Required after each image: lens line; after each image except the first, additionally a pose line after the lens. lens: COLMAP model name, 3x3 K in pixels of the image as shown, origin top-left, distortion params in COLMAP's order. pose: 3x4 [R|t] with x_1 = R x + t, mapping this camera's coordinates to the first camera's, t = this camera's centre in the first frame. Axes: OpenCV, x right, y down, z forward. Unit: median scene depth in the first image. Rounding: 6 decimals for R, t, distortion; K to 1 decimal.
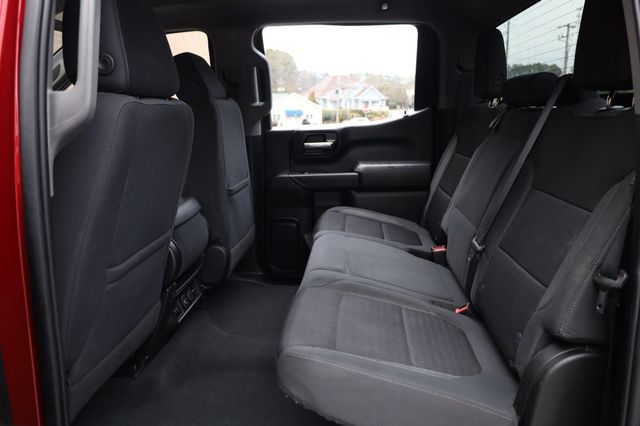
lens RADIAL K [[493.7, 0, 322.0], [0, 493.7, 214.2], [0, 0, 1]] dist [-0.003740, 0.005297]
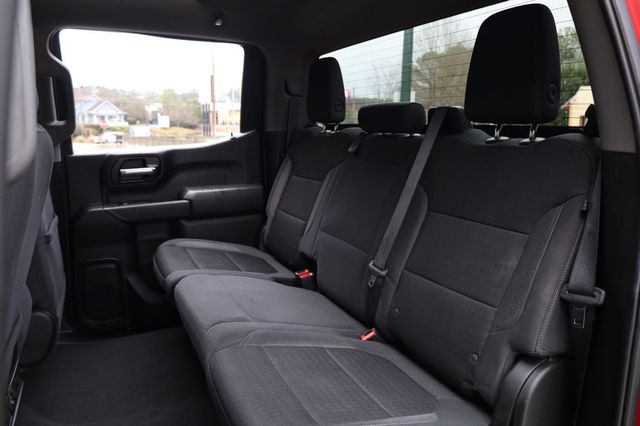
lens RADIAL K [[469.0, 0, 323.8], [0, 469.0, 213.8], [0, 0, 1]] dist [0.000524, 0.013151]
pose [[0.859648, -0.079744, 0.504625, -0.158243], [0.091359, 0.995817, 0.001732, -0.039050], [-0.502652, 0.044613, 0.863337, 0.132026]]
